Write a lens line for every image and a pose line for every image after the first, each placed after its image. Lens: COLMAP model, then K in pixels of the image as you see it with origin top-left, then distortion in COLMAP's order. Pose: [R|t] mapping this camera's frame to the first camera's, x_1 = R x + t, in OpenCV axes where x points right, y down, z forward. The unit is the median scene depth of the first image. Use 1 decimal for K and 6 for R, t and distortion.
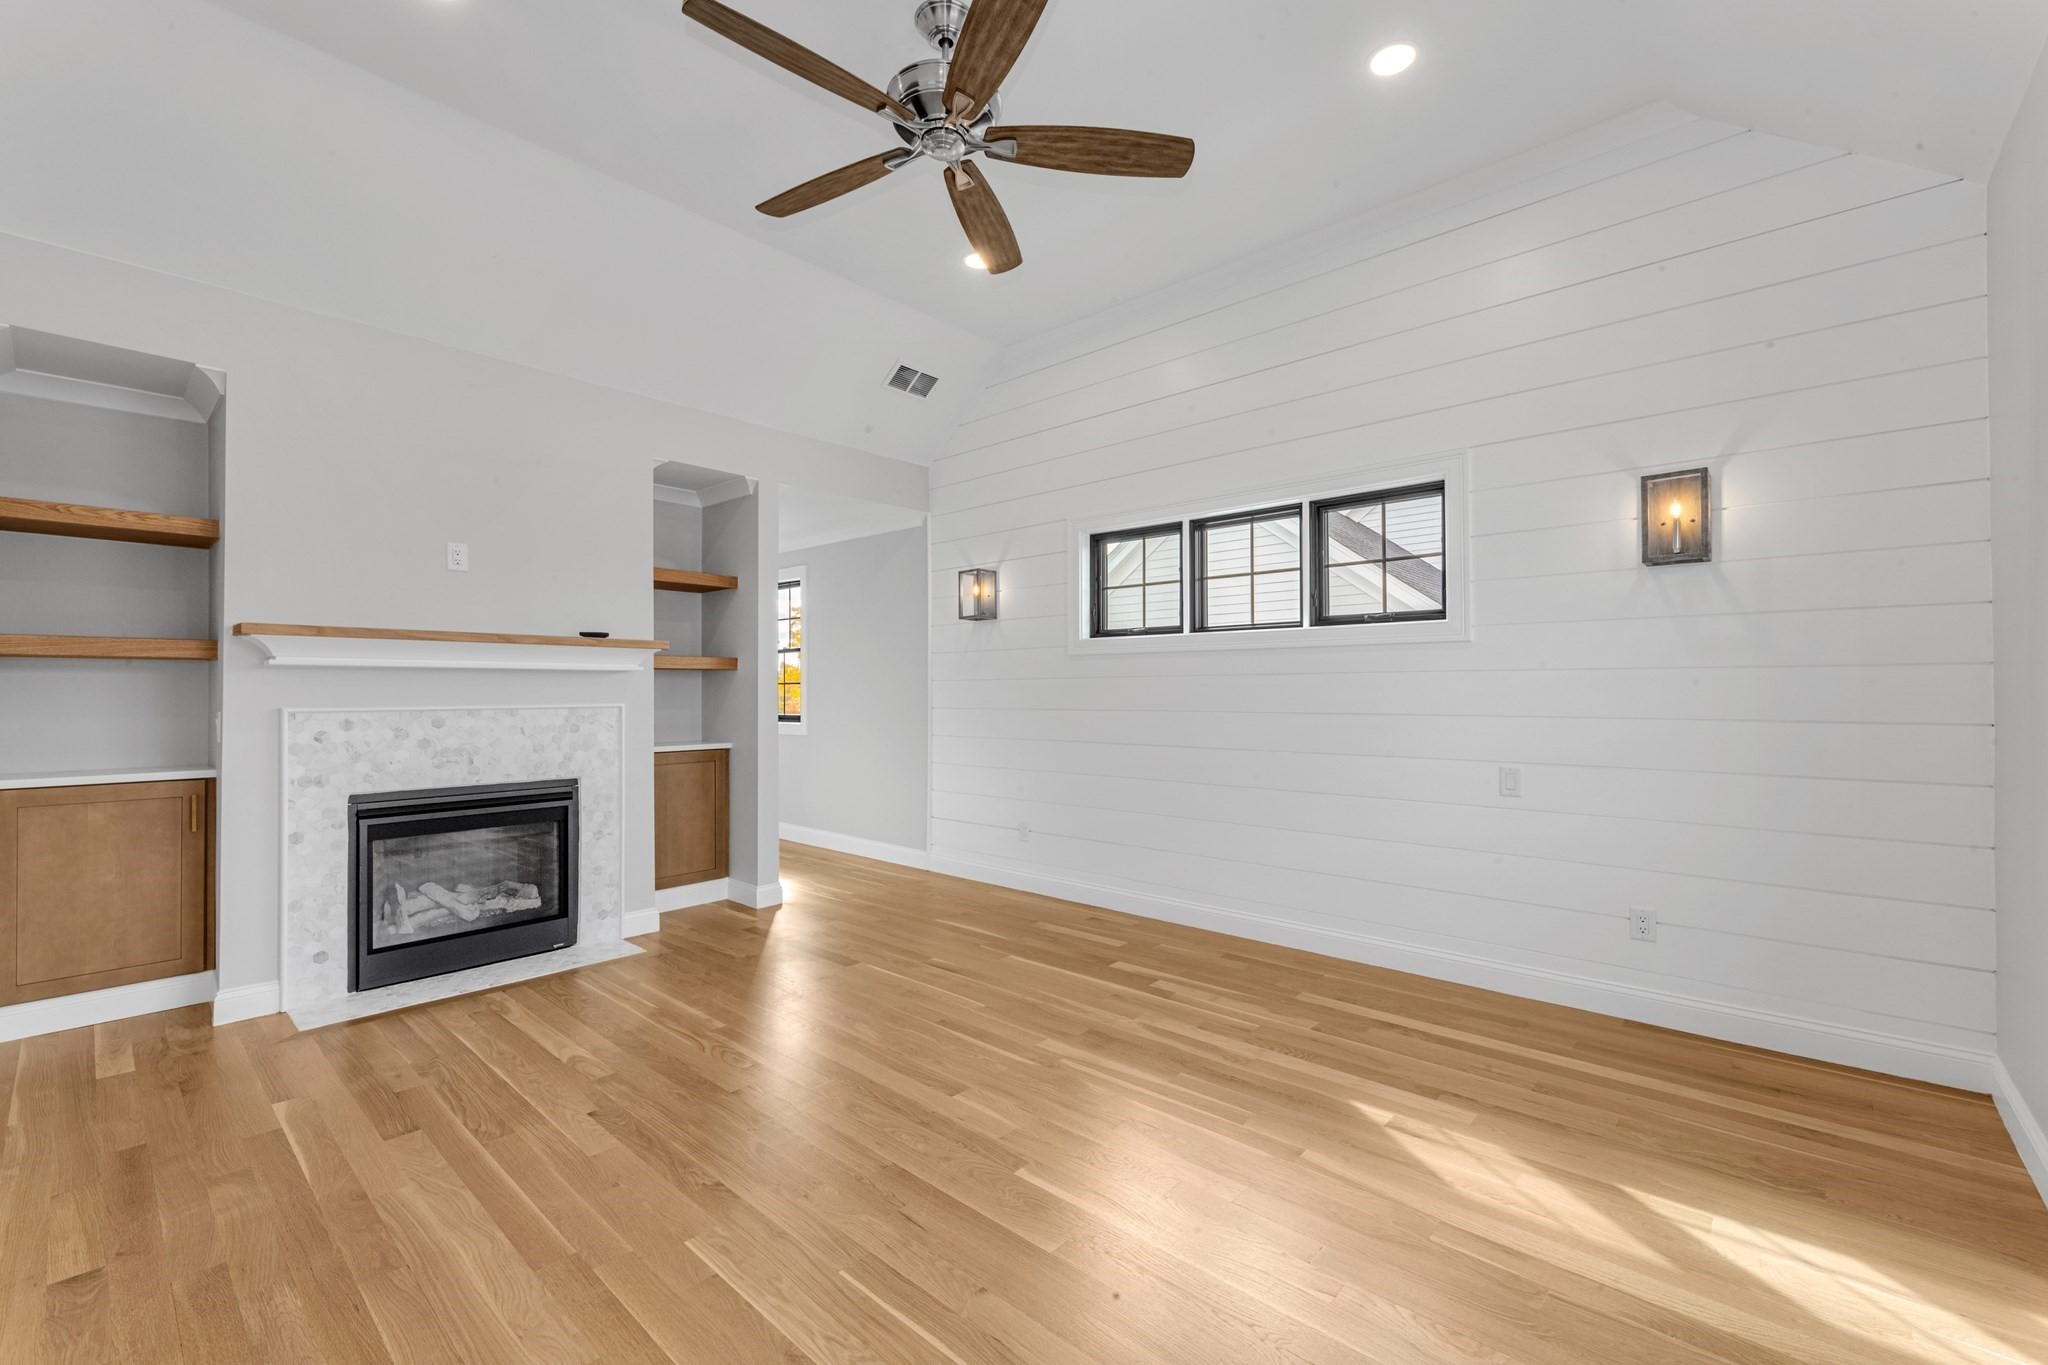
lens RADIAL K [[841.6, 0, 1057.3], [0, 841.6, 682.9], [0, 0, 1]] dist [-0.002051, -0.000353]
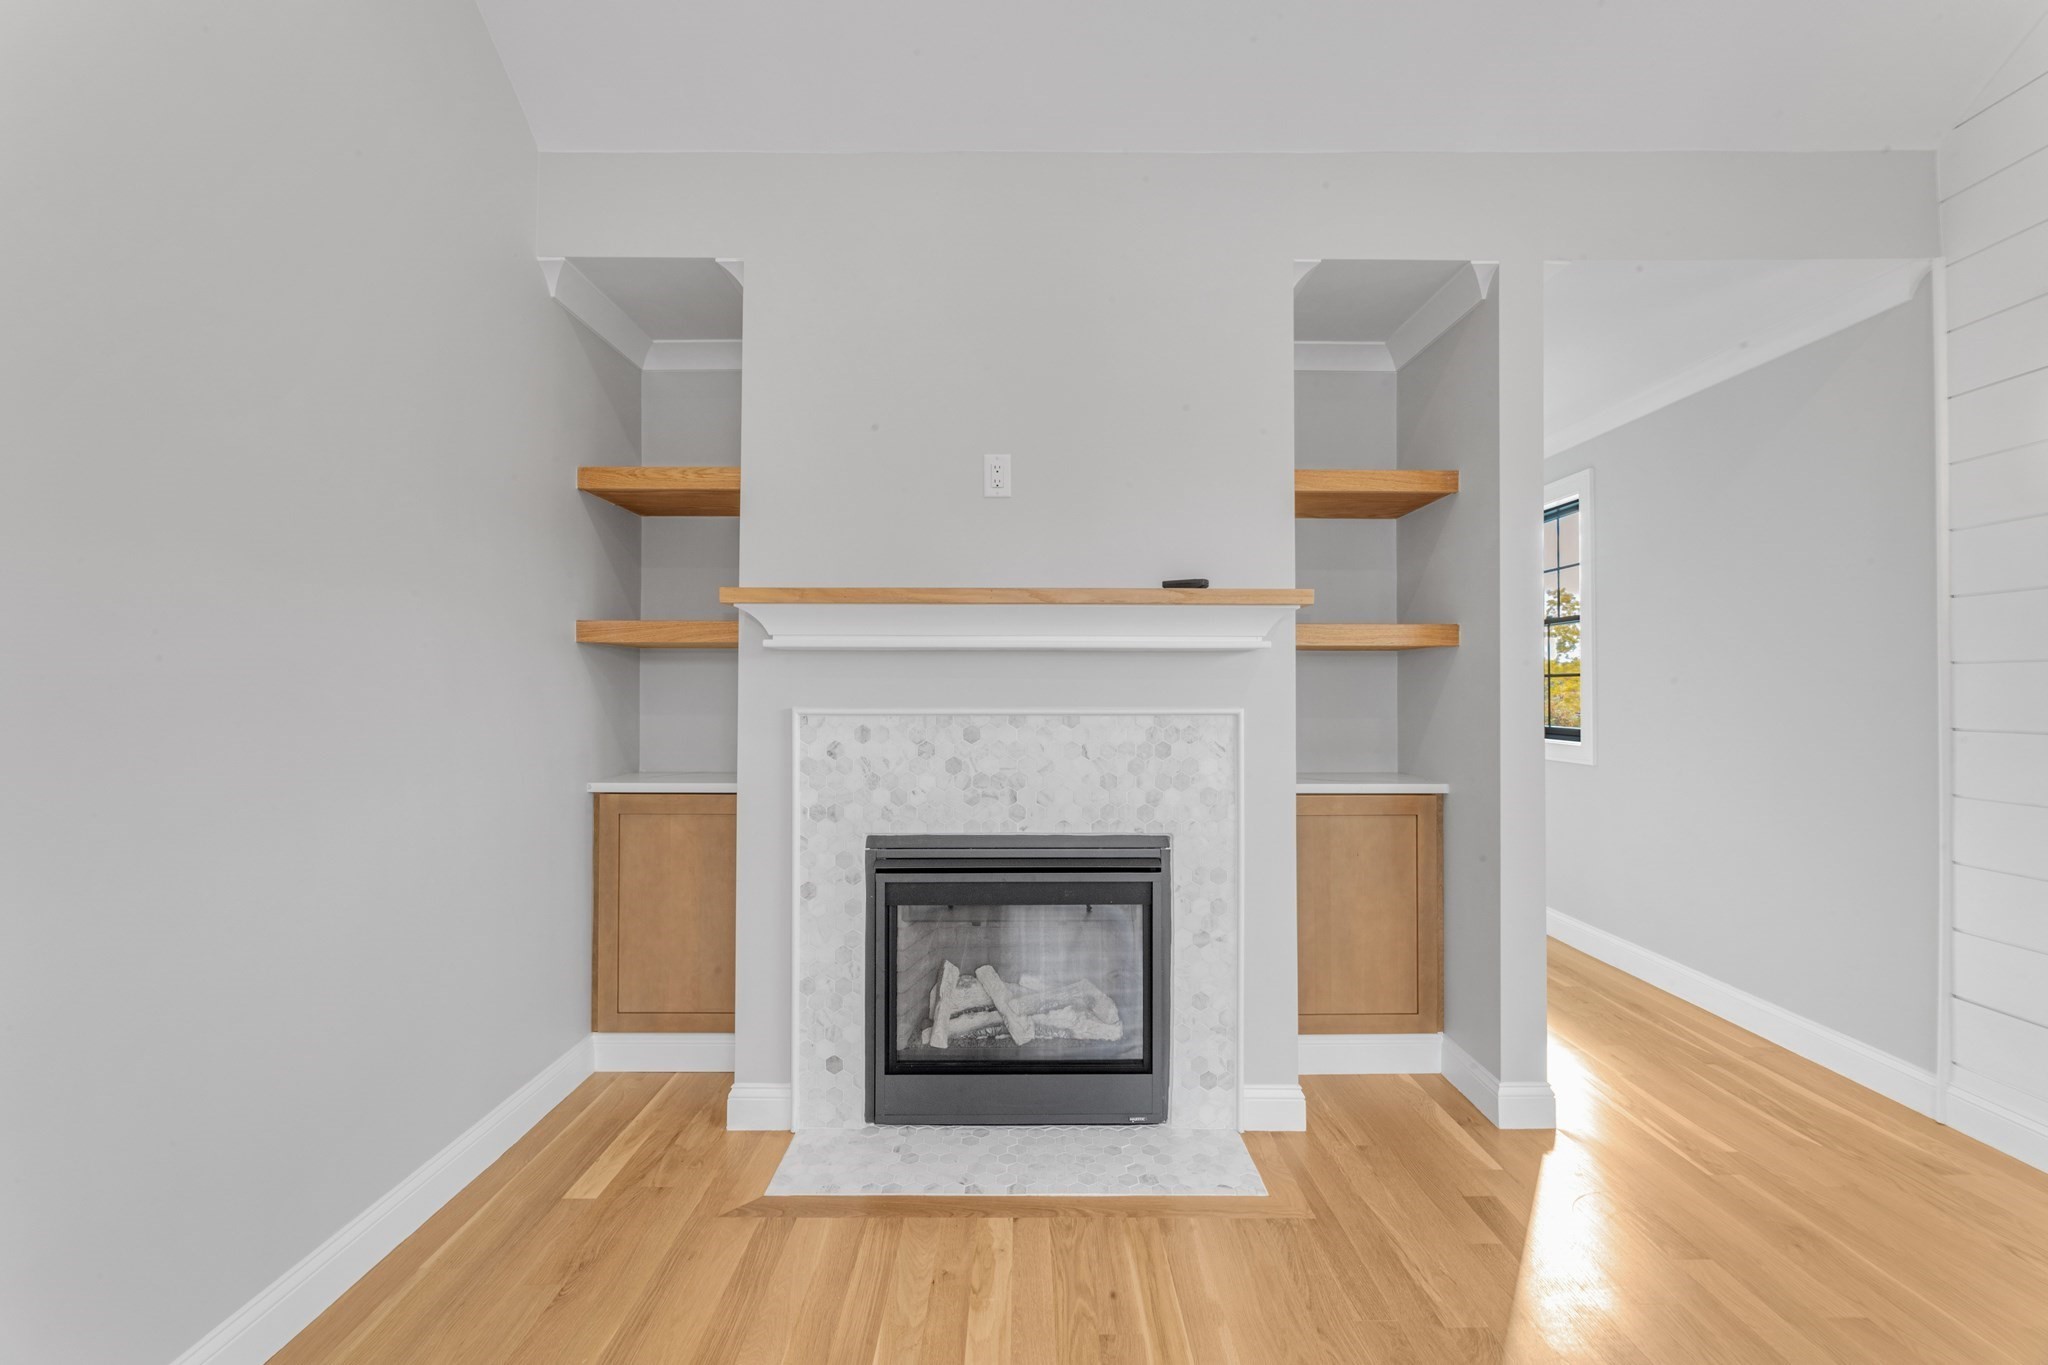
lens RADIAL K [[841.6, 0, 1057.3], [0, 841.6, 682.9], [0, 0, 1]] dist [-0.002051, -0.000353]
pose [[0.672416, -0.002456, -0.740169, -0.208113], [0.003703, 0.999993, 0.000047, 0.008052], [0.740164, -0.002773, 0.672420, 0.599699]]
